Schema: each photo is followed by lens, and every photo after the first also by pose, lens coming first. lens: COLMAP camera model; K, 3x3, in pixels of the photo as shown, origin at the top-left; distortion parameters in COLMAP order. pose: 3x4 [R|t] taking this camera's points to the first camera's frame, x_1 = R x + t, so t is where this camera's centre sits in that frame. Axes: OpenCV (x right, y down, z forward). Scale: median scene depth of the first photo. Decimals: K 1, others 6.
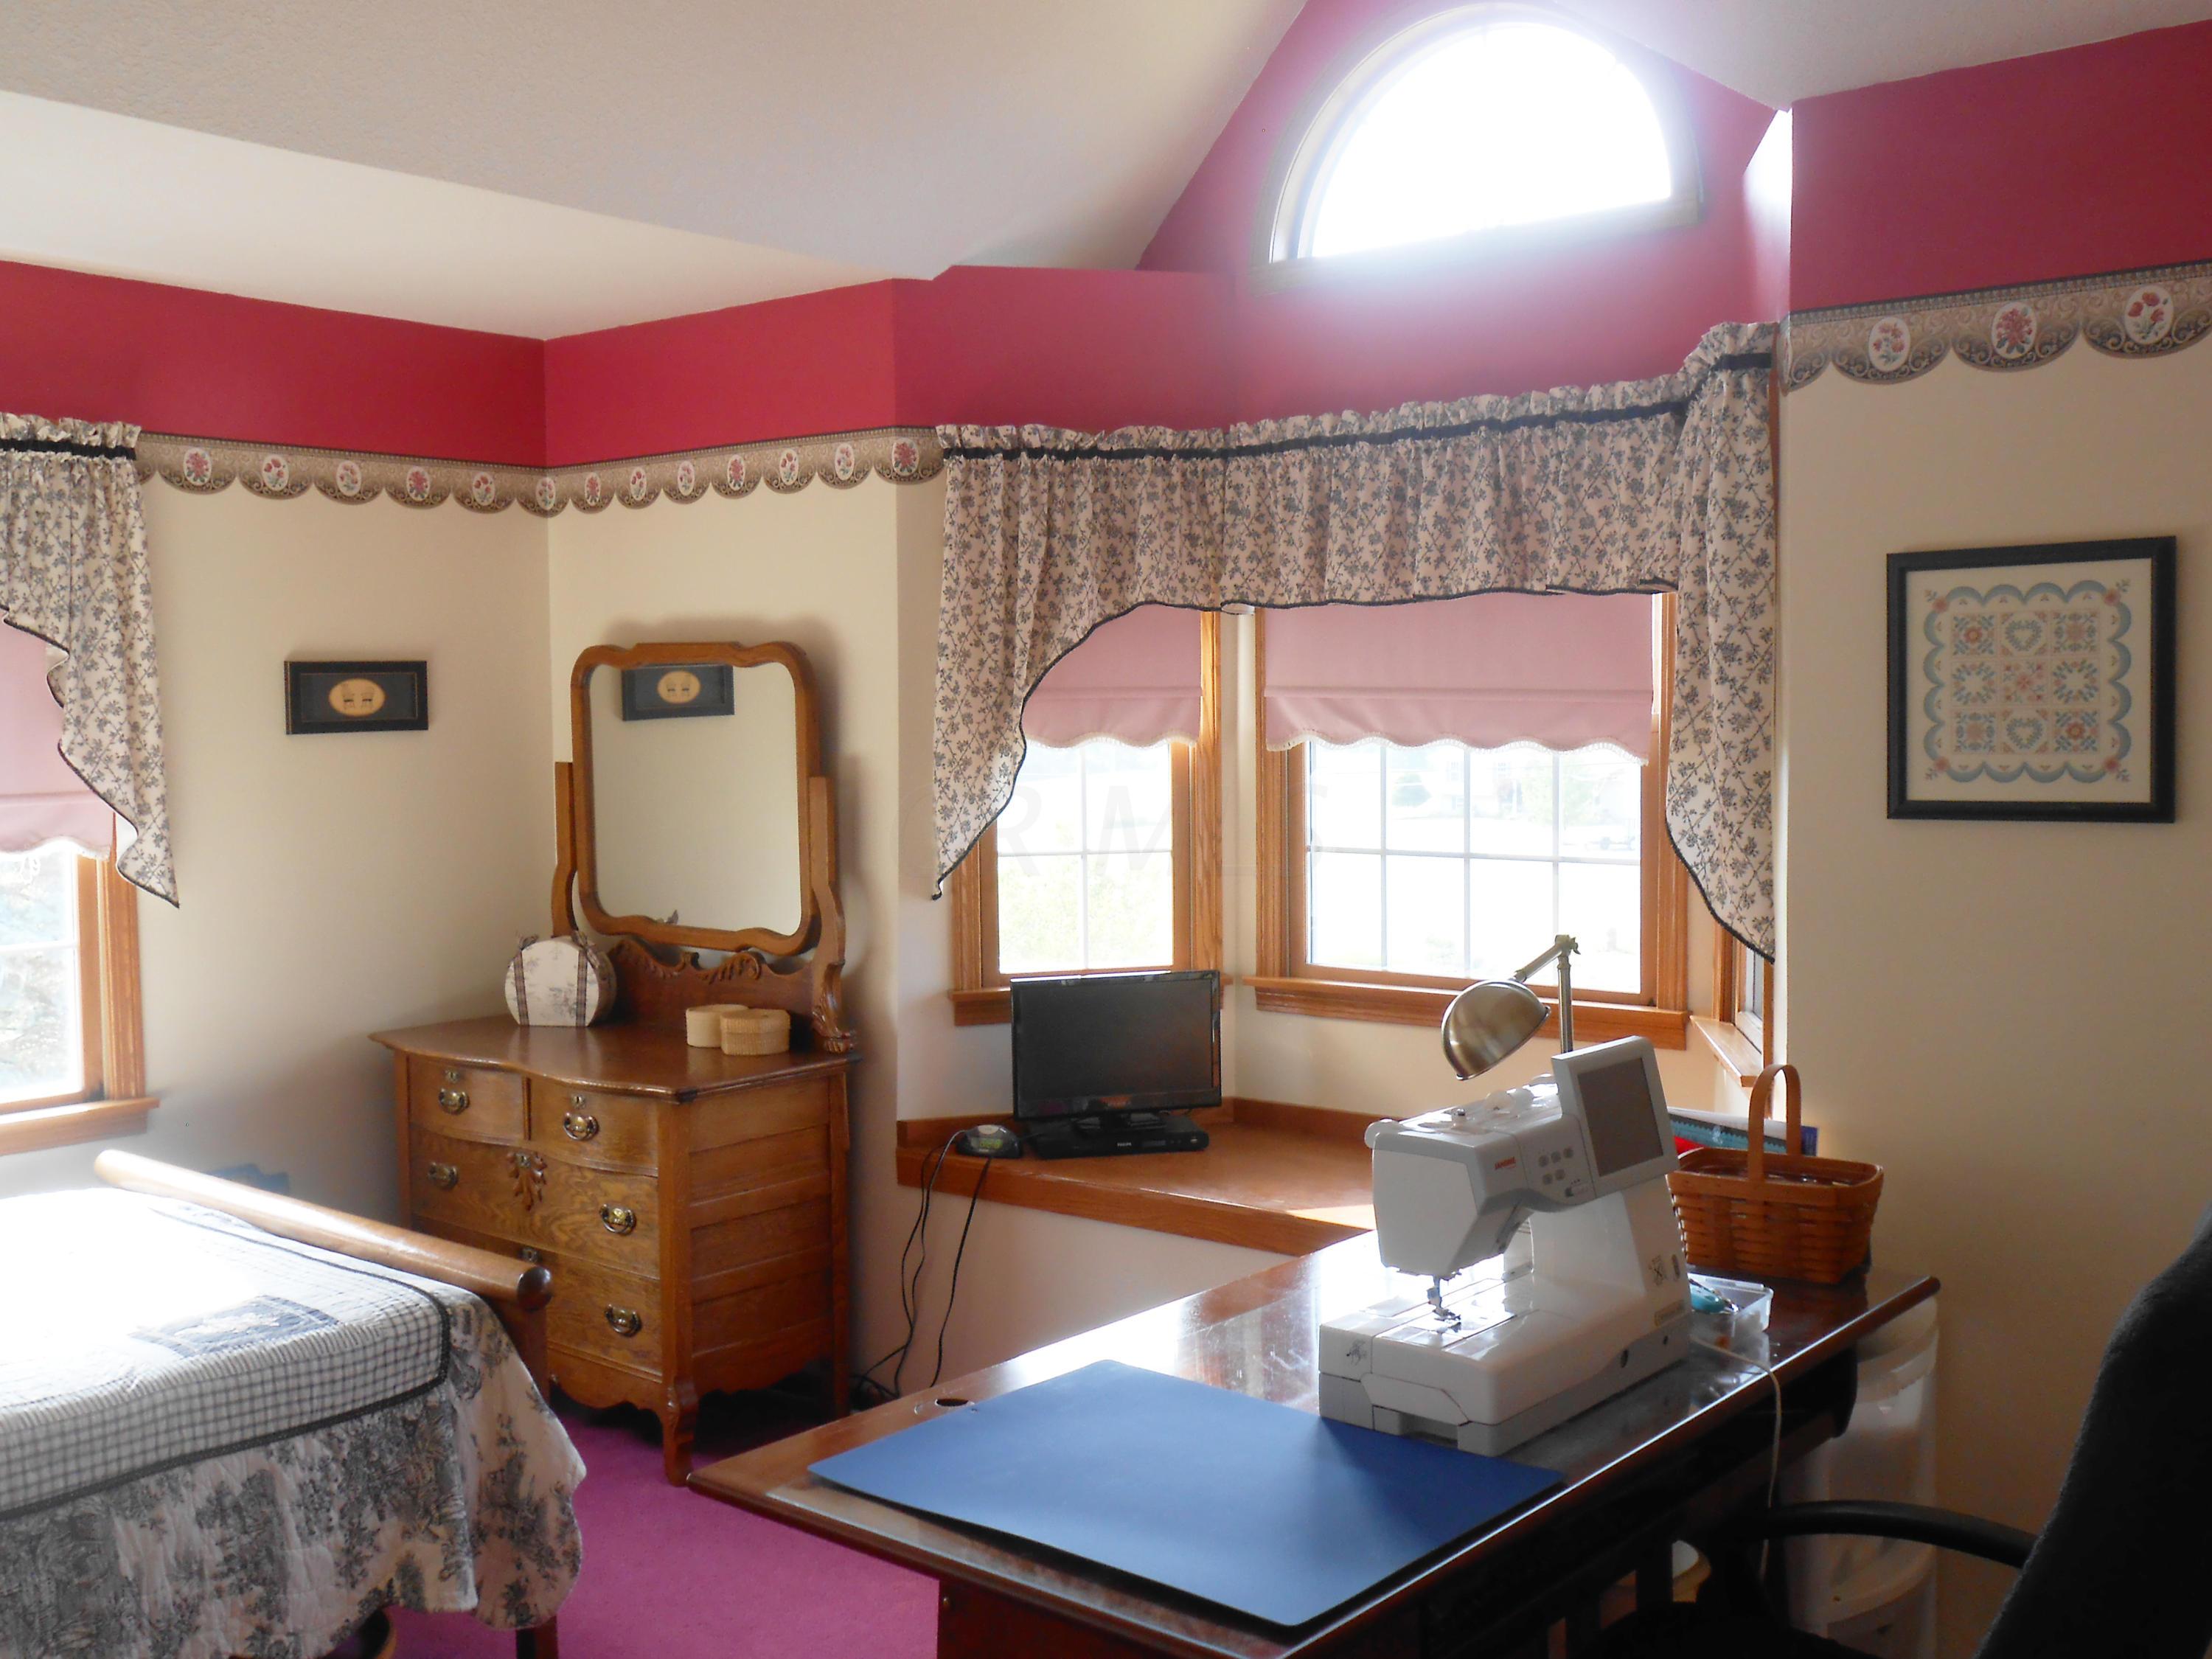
lens RADIAL K [[2215.9, 0, 1145.9], [0, 2215.9, 822.5], [0, 0, 1]] dist [0.057047, 0.003562]
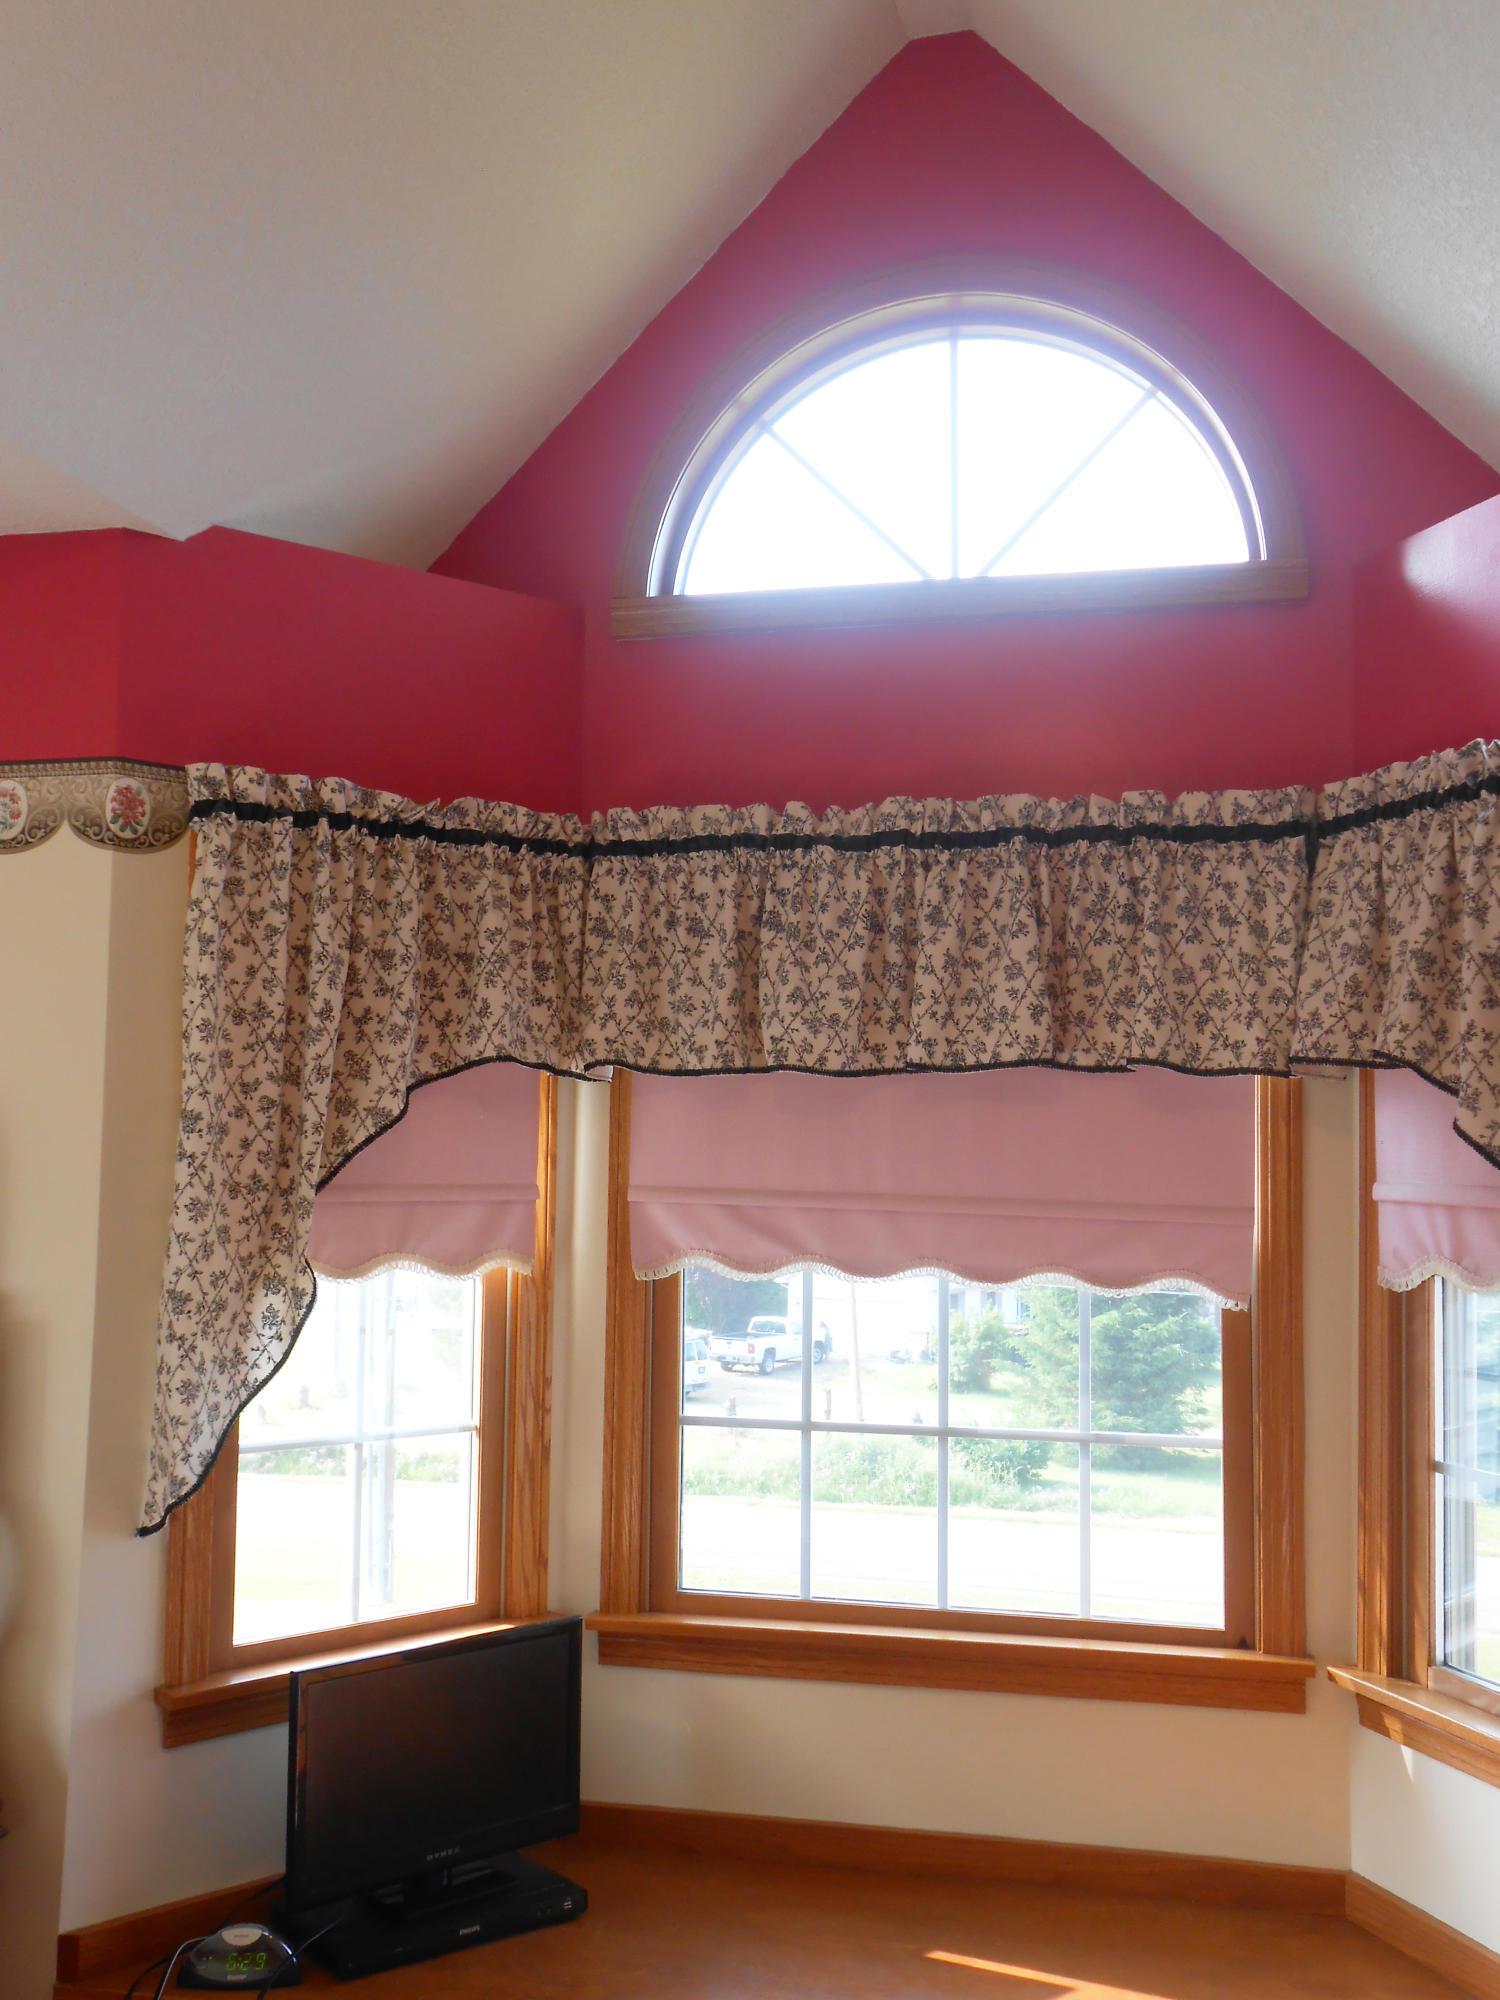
lens RADIAL K [[2004.4, 0, 744.8], [0, 2004.4, 1030.7], [0, 0, 1]] dist [-0.007803, 0.095448]
pose [[0.898147, 0.047692, 0.437101, -0.194700], [0.005284, 0.992858, -0.119189, -0.035664], [-0.439664, 0.109359, 0.891480, 0.432688]]
